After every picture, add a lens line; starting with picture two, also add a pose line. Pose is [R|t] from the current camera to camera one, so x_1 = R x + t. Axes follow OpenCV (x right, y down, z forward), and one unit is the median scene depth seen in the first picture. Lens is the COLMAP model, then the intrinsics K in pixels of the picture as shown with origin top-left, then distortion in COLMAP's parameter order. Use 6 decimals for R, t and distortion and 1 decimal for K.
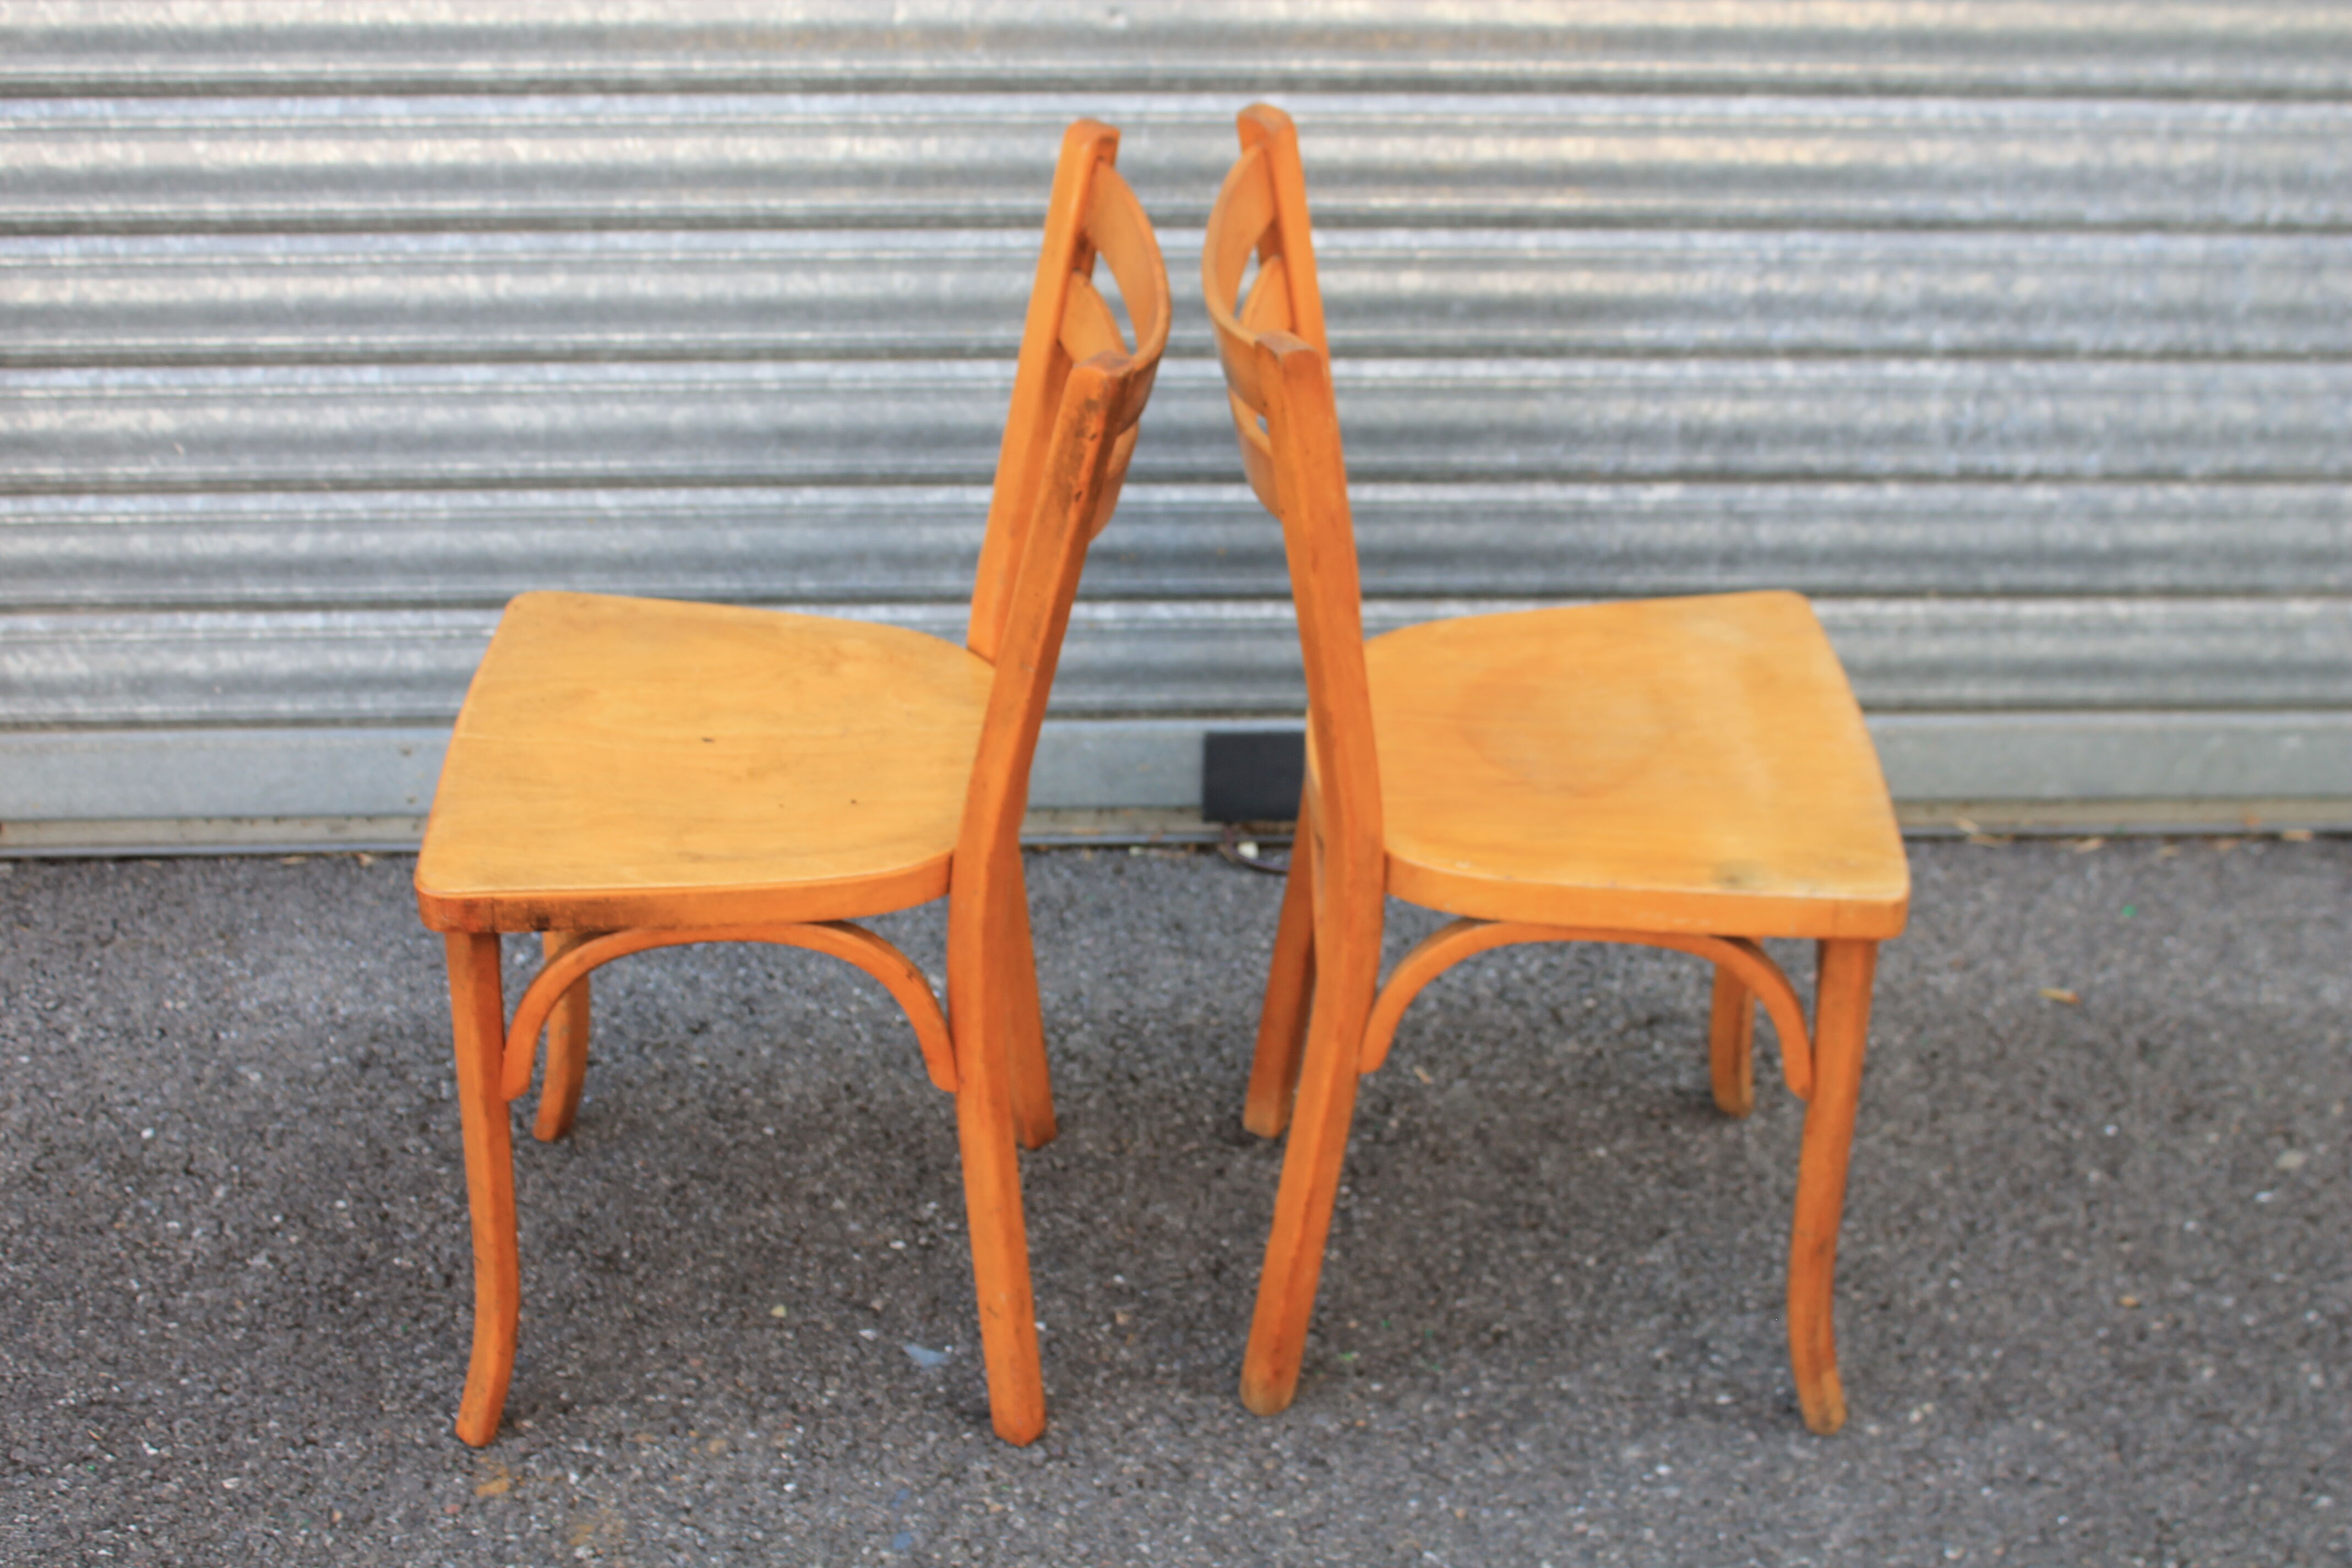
lens RADIAL K [[3096.1, 0, 1208.1], [0, 3096.1, 753.2], [0, 0, 1]] dist [-0.096319, 0.232601]
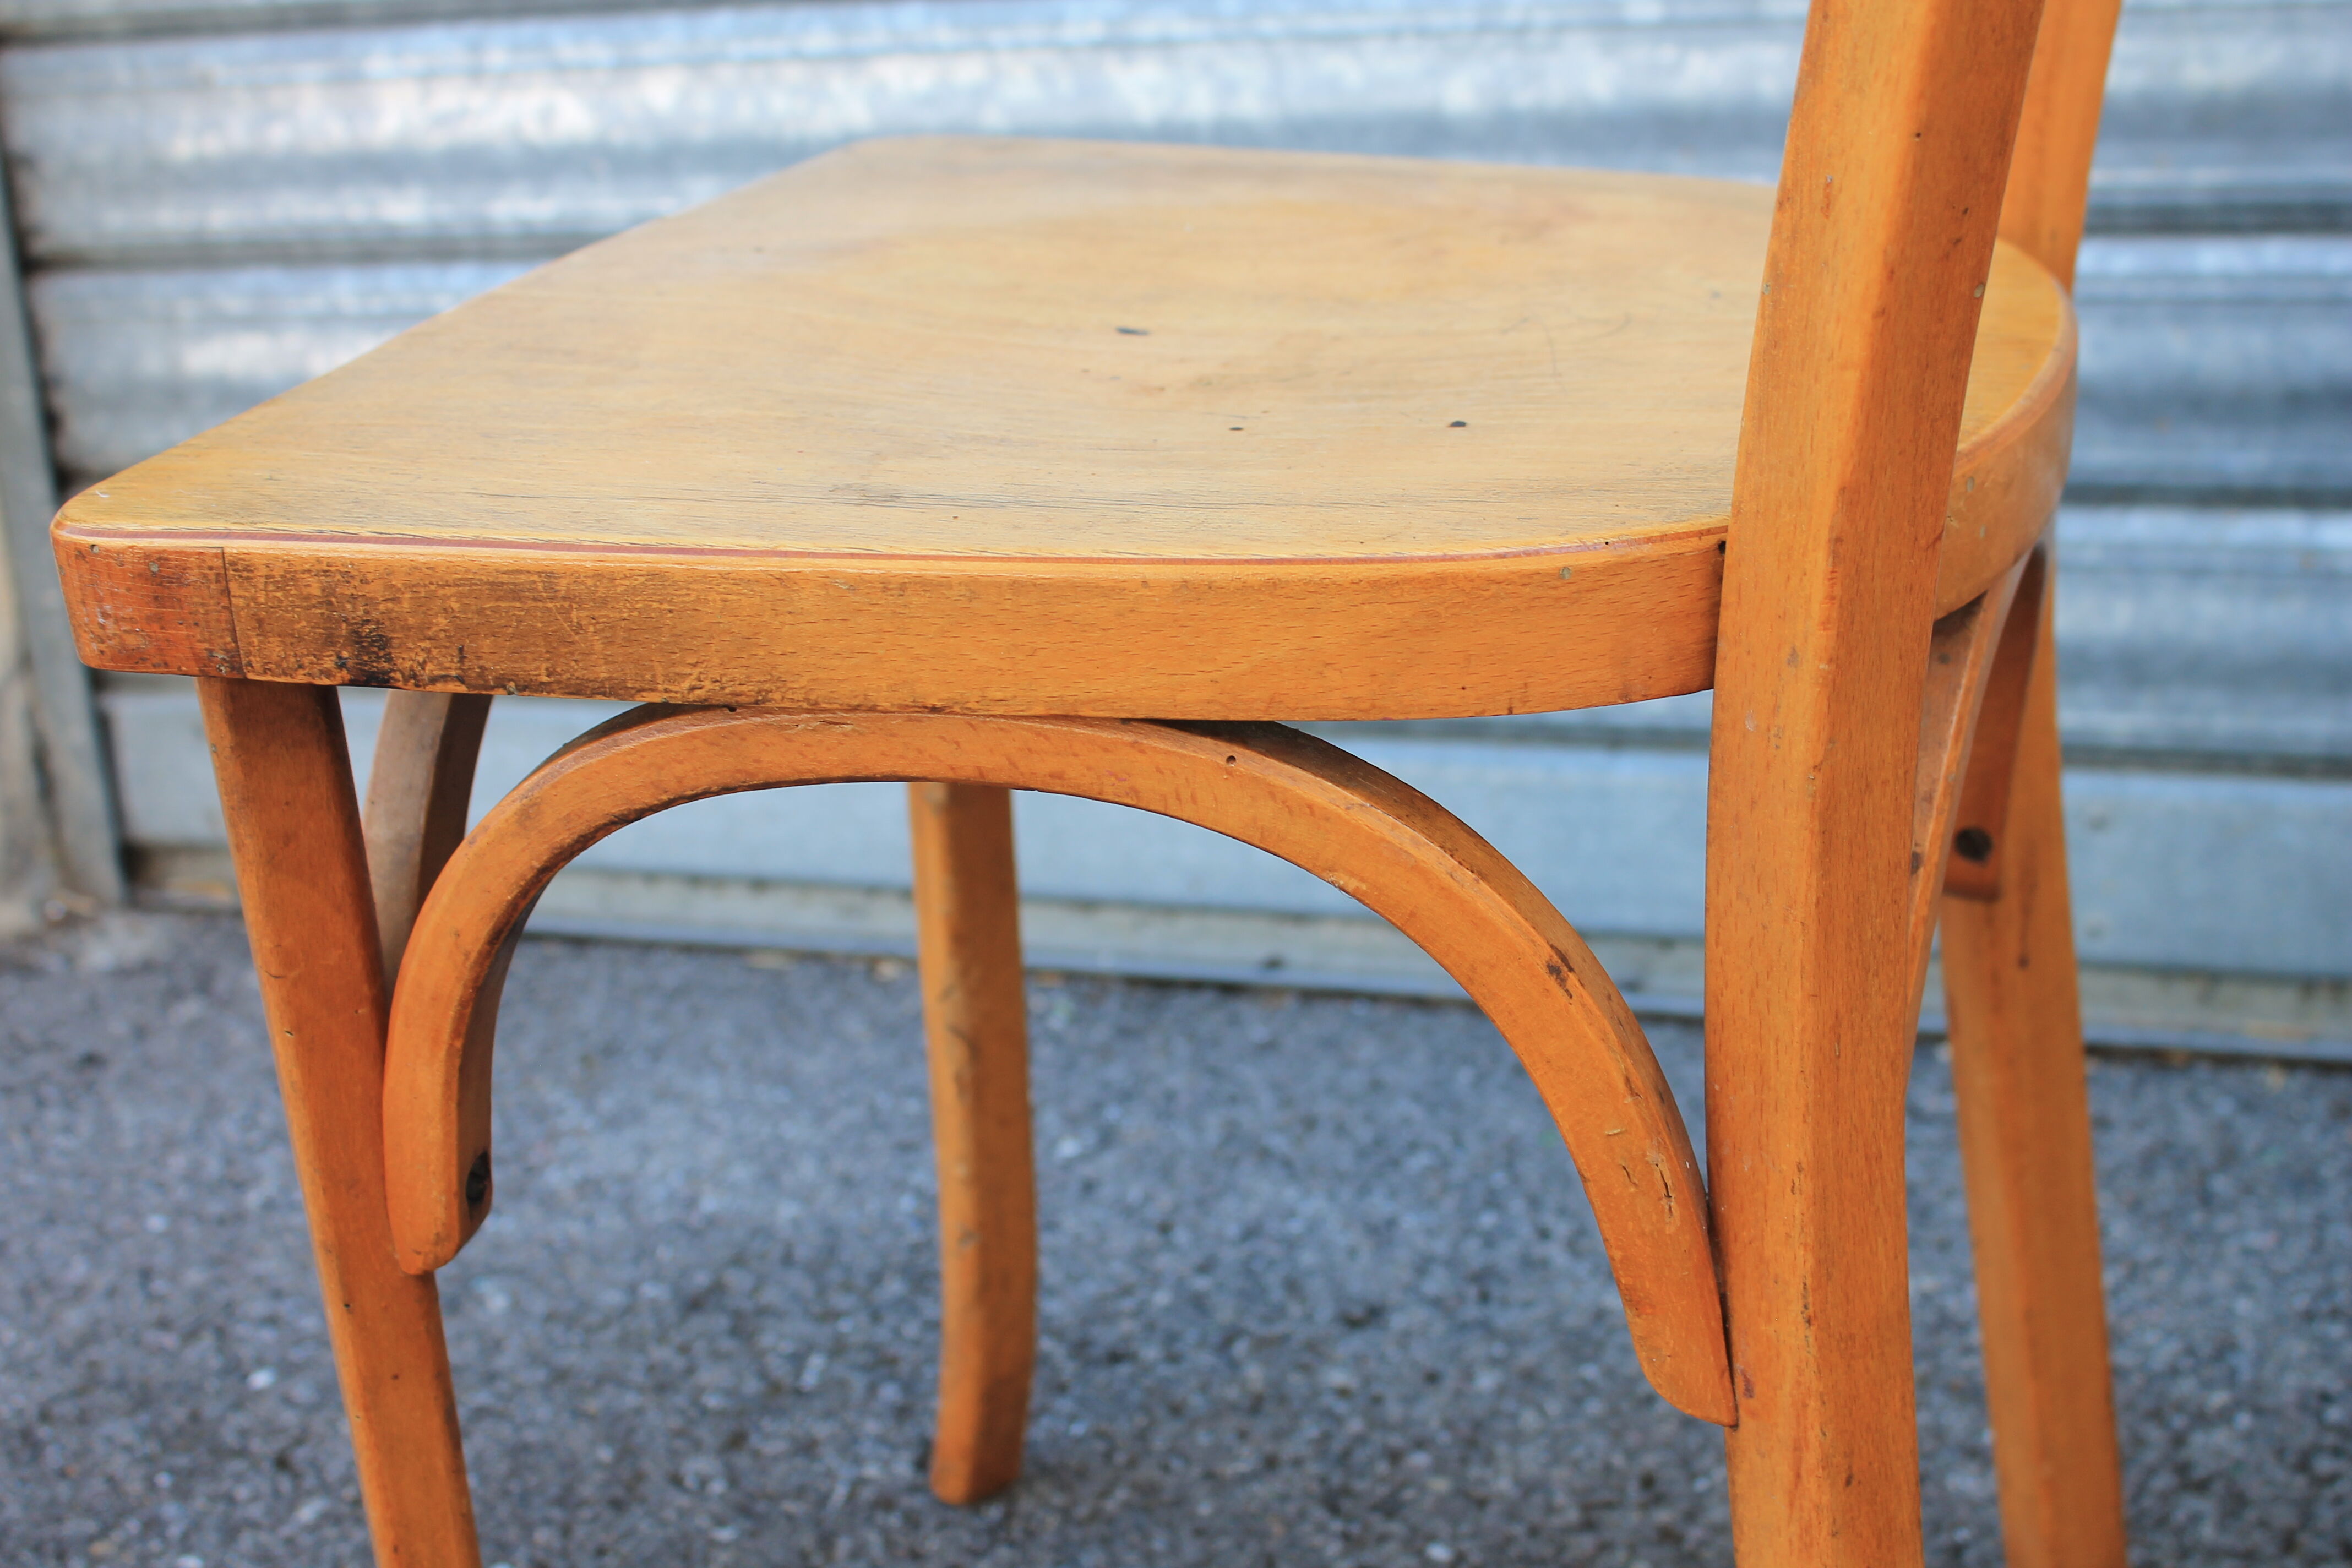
lens RADIAL K [[3096.1, 0, 1208.1], [0, 3096.1, 753.2], [0, 0, 1]] dist [-0.096319, 0.232601]
pose [[0.922855, 0.046655, -0.382312, -0.013870], [-0.108228, 0.984053, -0.141161, 0.073906], [0.369630, 0.171648, 0.913187, 0.556420]]
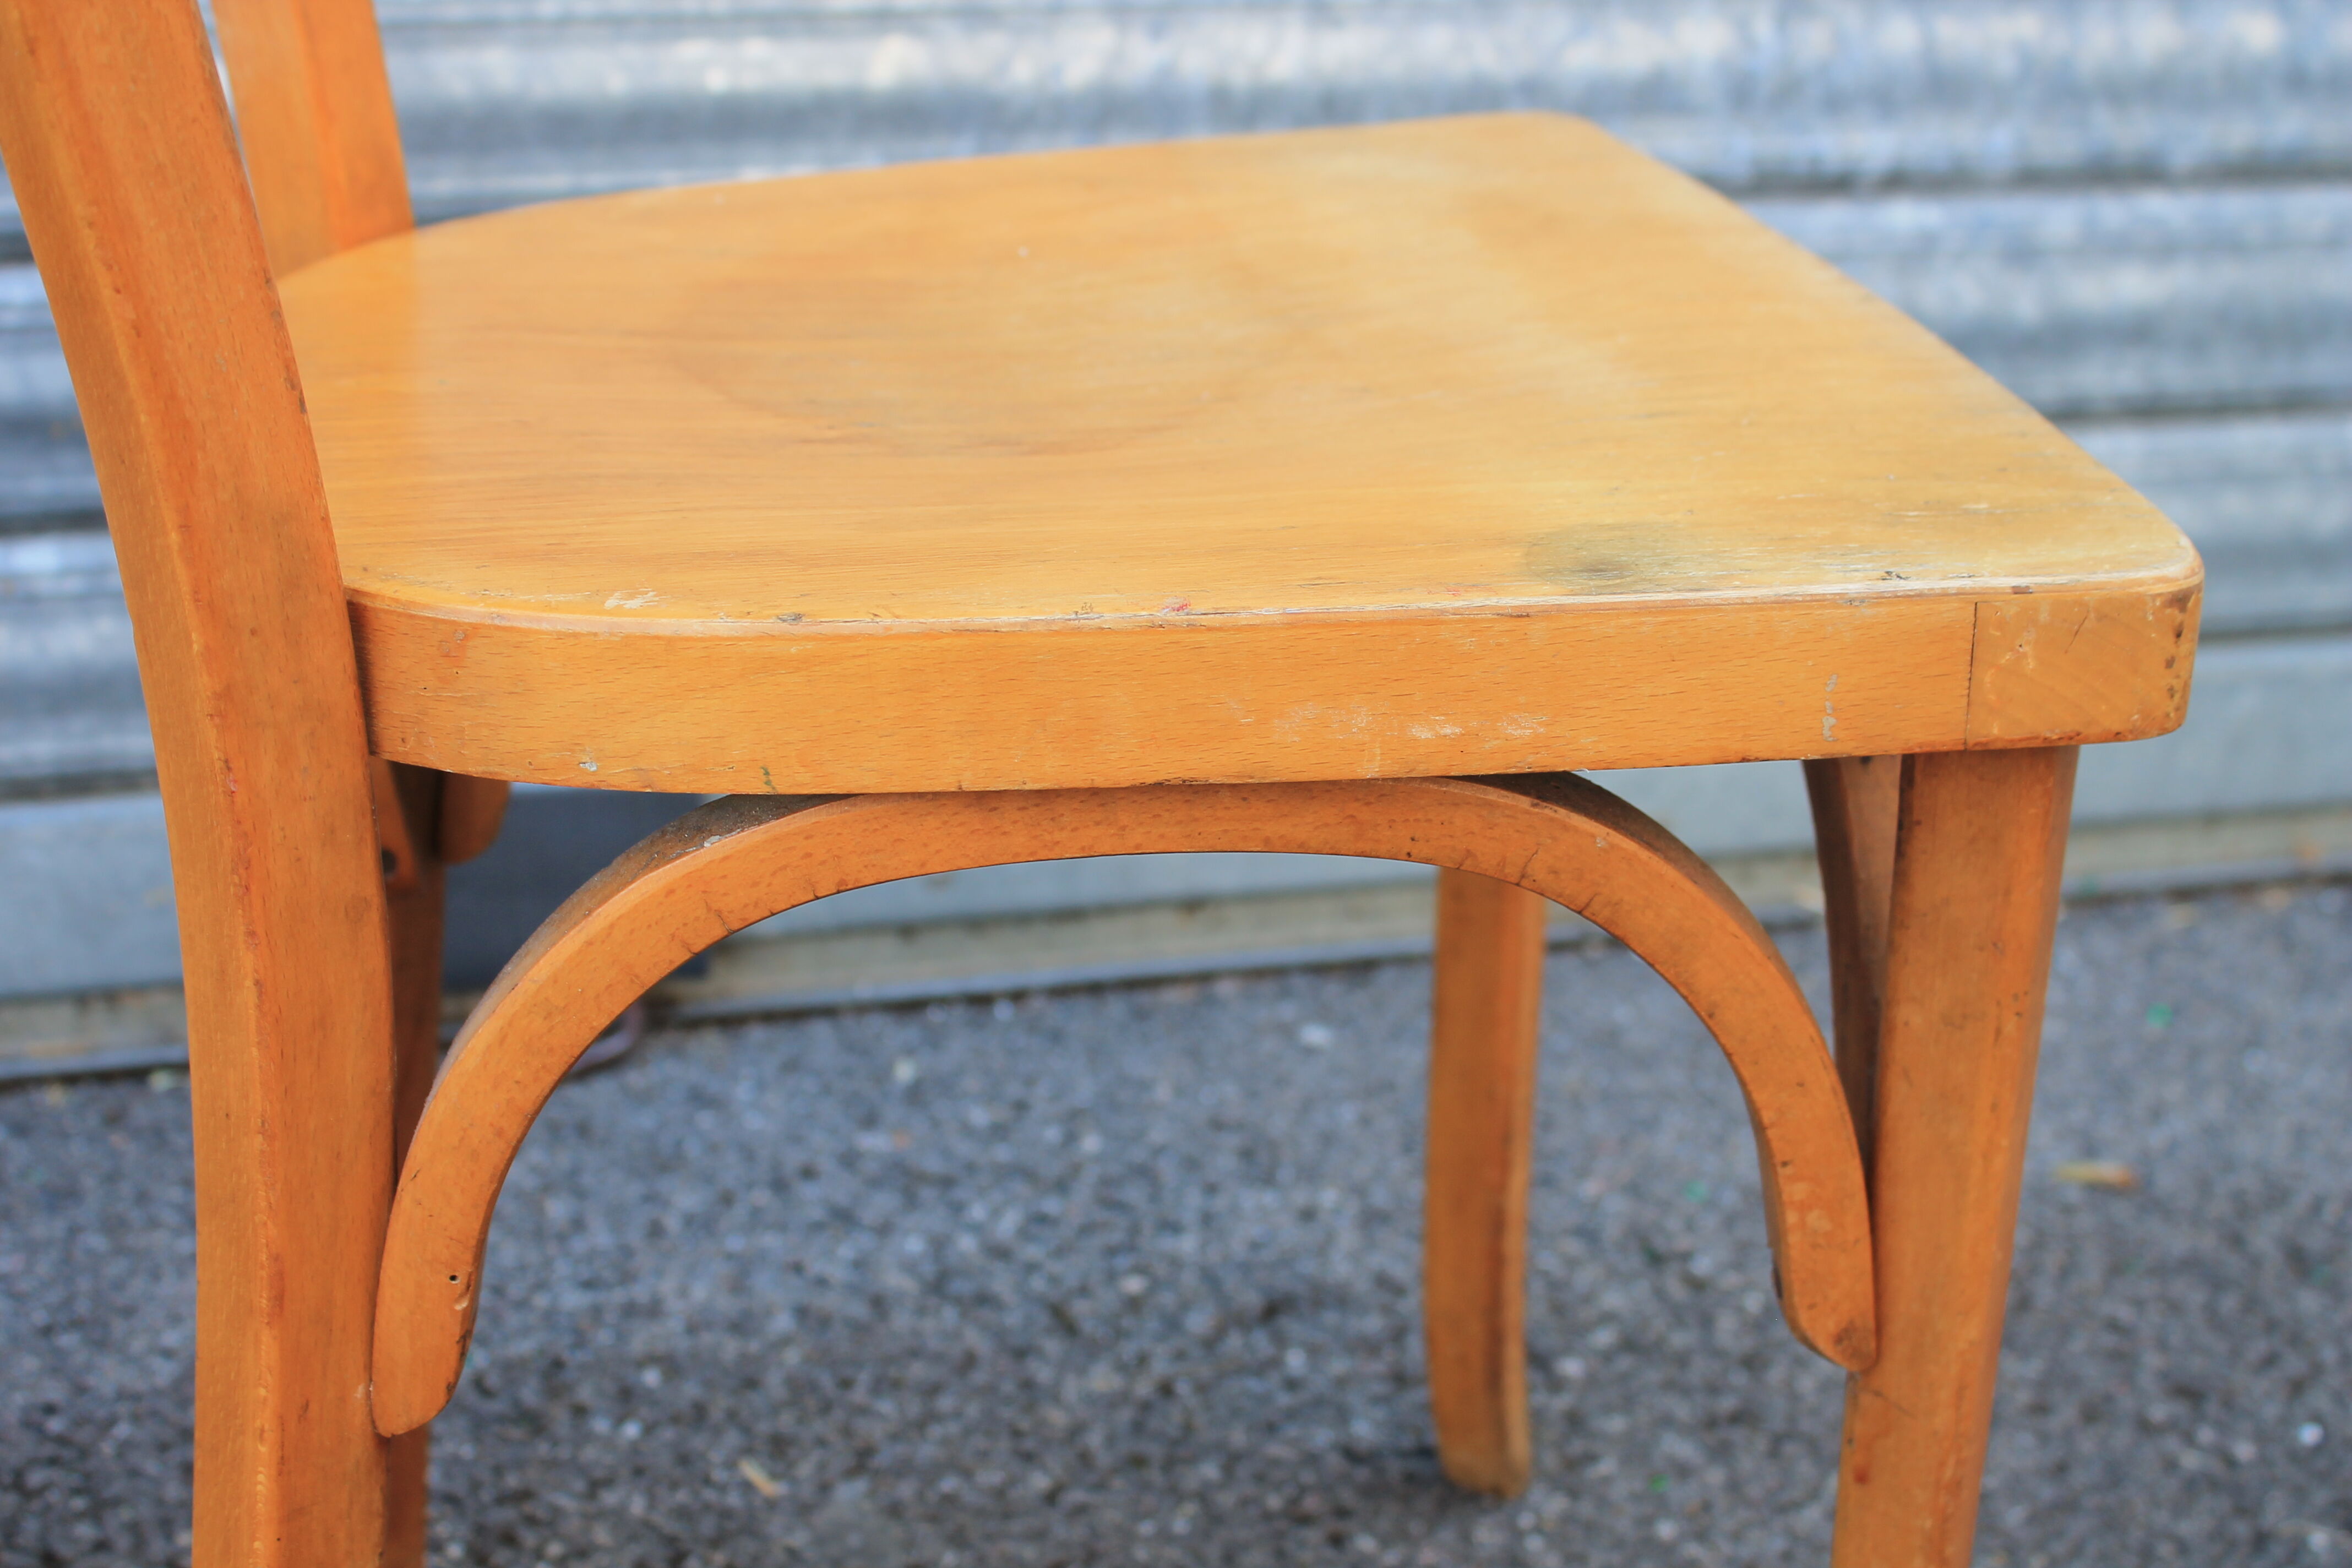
lens RADIAL K [[3096.1, 0, 1208.1], [0, 3096.1, 753.2], [0, 0, 1]] dist [-0.096319, 0.232601]
pose [[0.983492, -0.070596, 0.166610, 0.065602], [0.094943, 0.985157, -0.143012, 0.071214], [-0.154041, 0.156470, 0.975597, 0.555119]]
